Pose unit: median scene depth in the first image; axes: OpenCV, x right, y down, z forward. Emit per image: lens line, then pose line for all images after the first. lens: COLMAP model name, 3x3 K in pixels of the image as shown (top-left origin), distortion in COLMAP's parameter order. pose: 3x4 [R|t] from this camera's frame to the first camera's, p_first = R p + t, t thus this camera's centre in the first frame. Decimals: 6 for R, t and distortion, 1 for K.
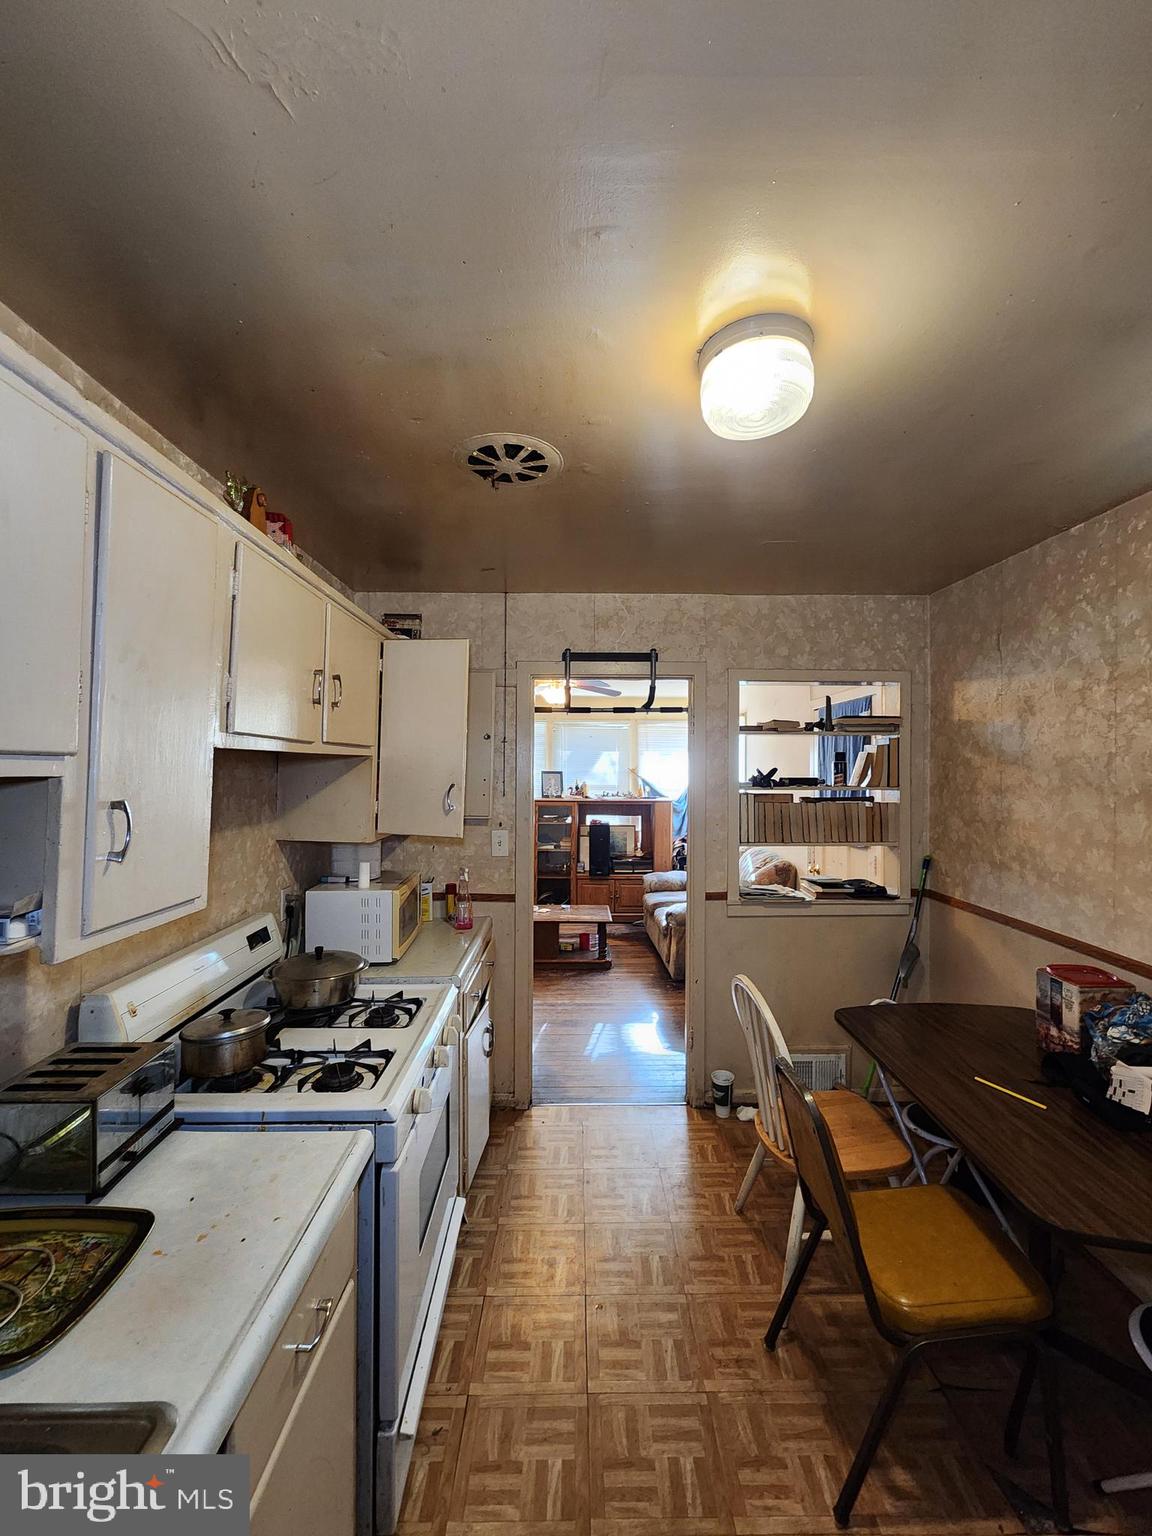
lens RADIAL K [[633.3, 0, 576.8], [0, 633.3, 762.3], [0, 0, 1]] dist [-0.004821, 0.001743]
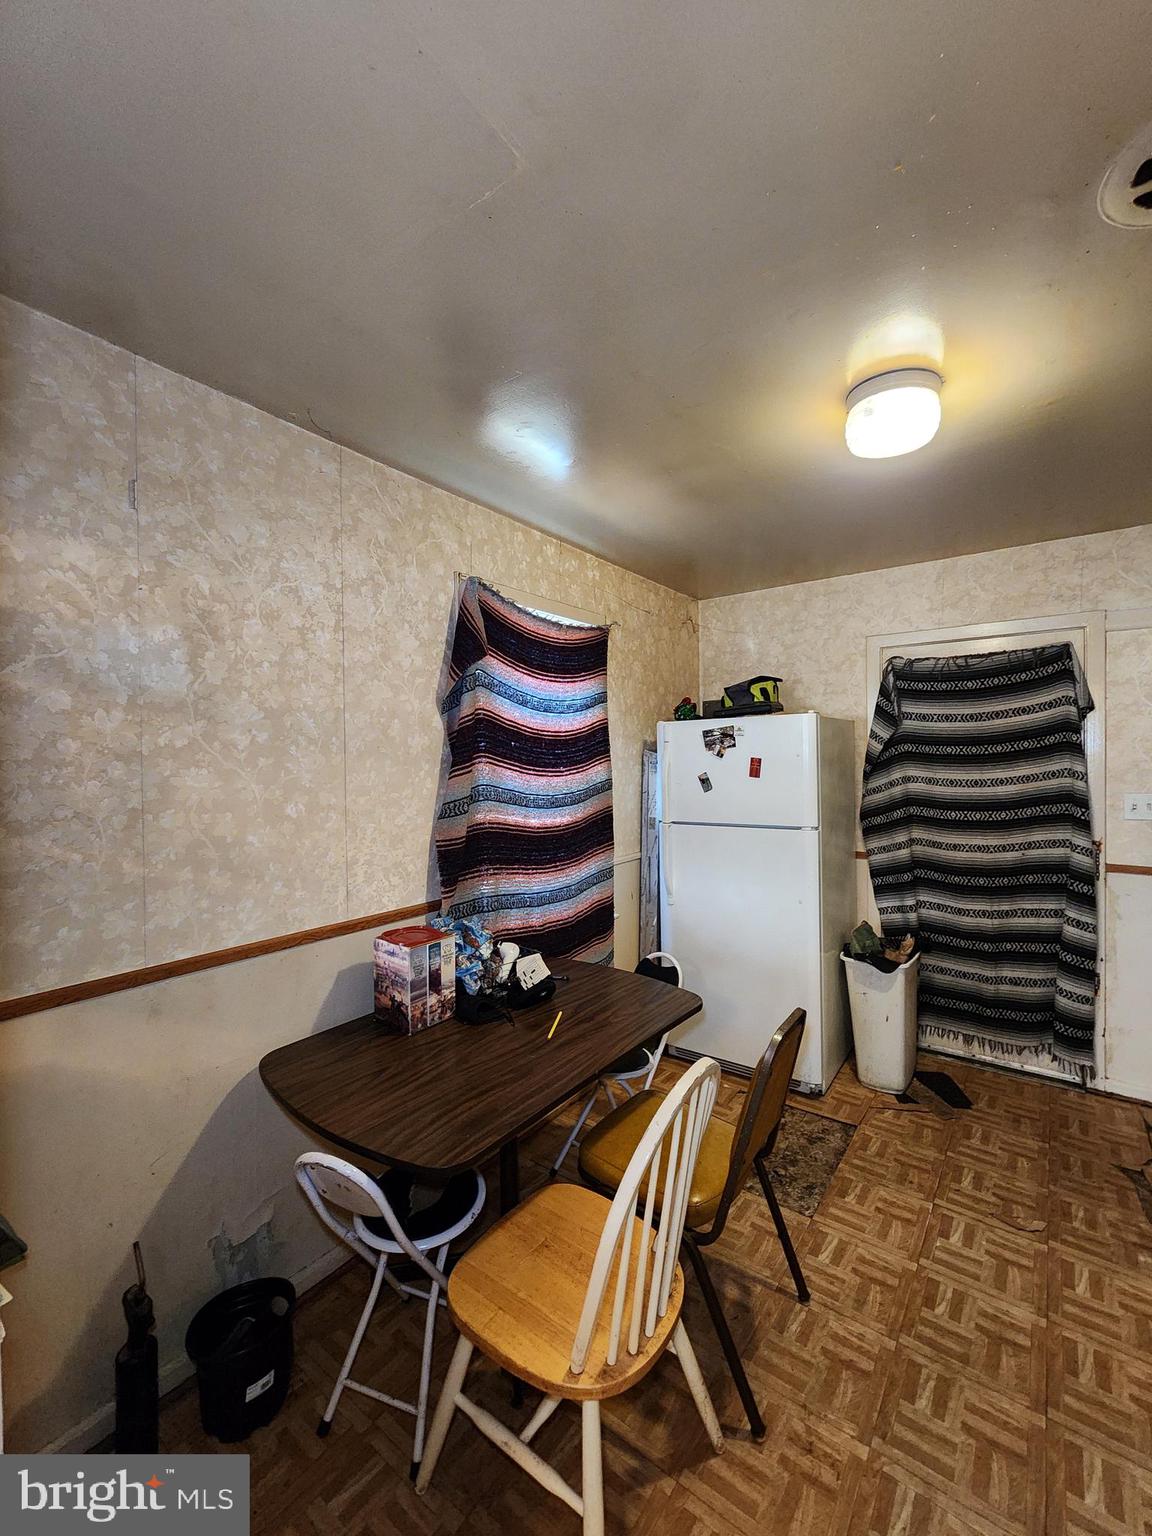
lens RADIAL K [[633.3, 0, 575.9], [0, 633.3, 768.3], [0, 0, 1]] dist [-0.004821, 0.001743]
pose [[-0.797177, -0.004168, 0.603731, 0.011320], [0.002833, 0.999939, 0.010645, 0.073753], [-0.603739, 0.010196, -0.797117, 1.754927]]
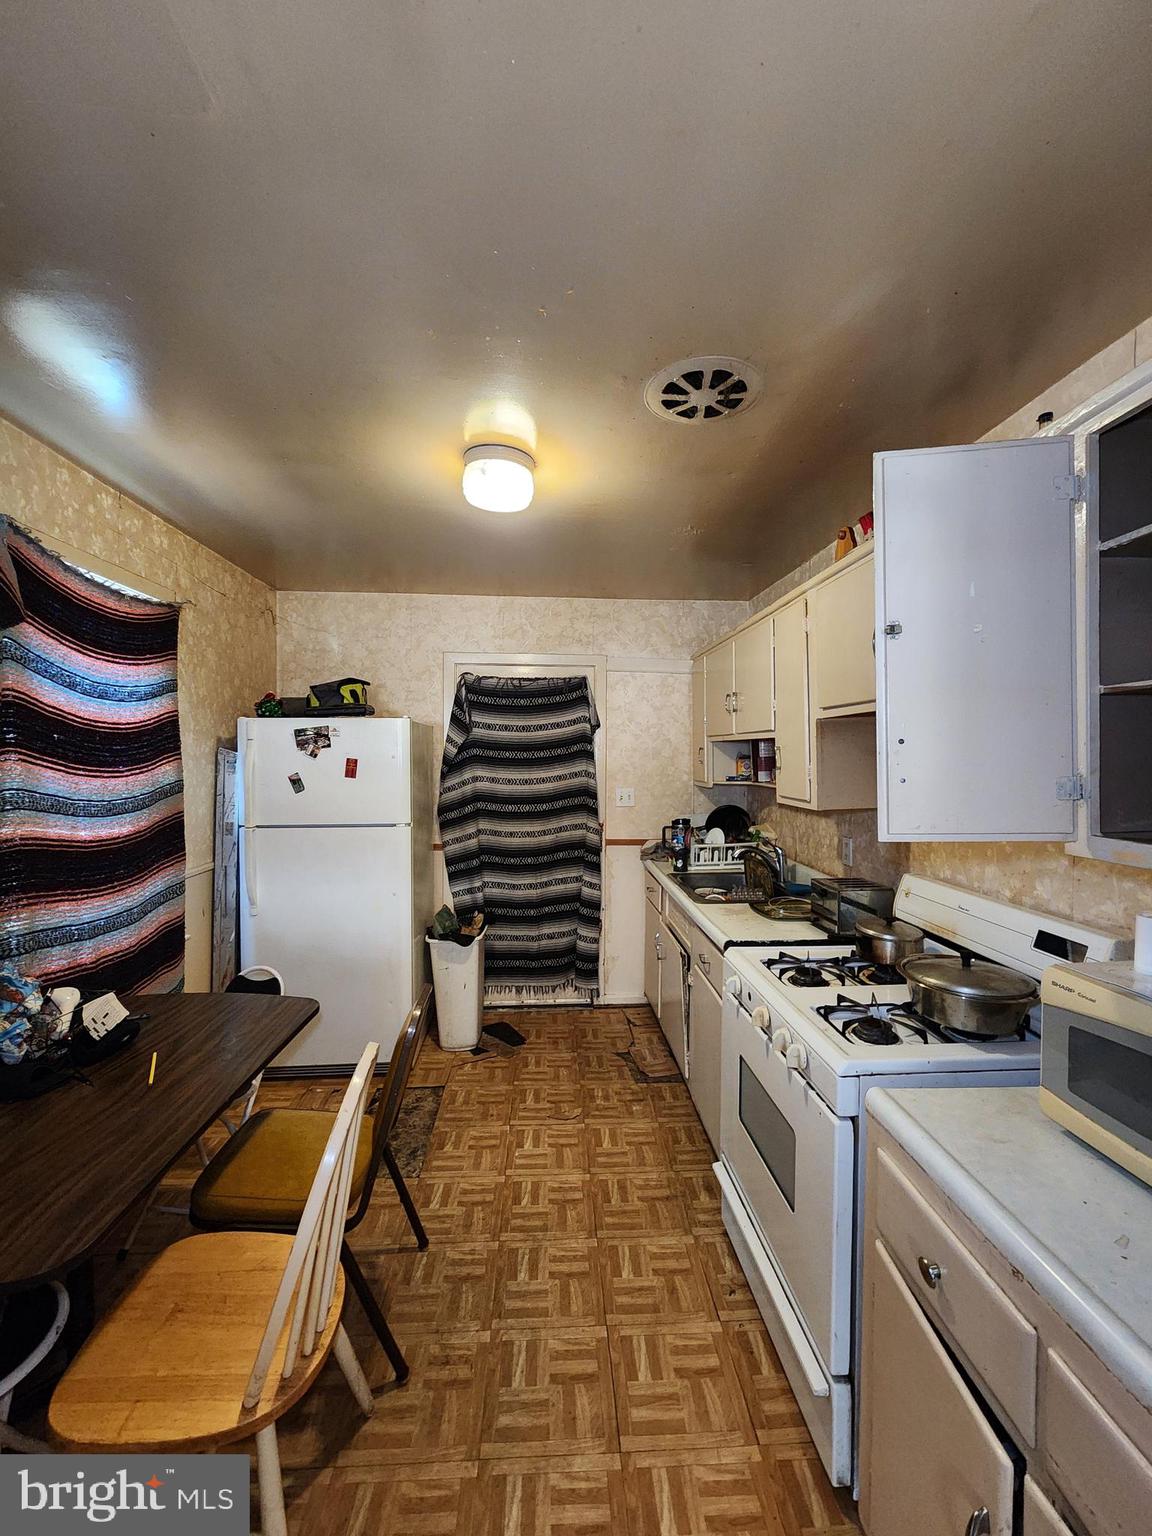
lens RADIAL K [[633.3, 0, 581.1], [0, 633.3, 767.9], [0, 0, 1]] dist [-0.004821, 0.001743]
pose [[-0.998318, -0.009348, -0.057215, 0.116333], [-0.009795, 0.999924, 0.007546, 0.071245], [0.057140, 0.008094, -0.998333, 1.868074]]
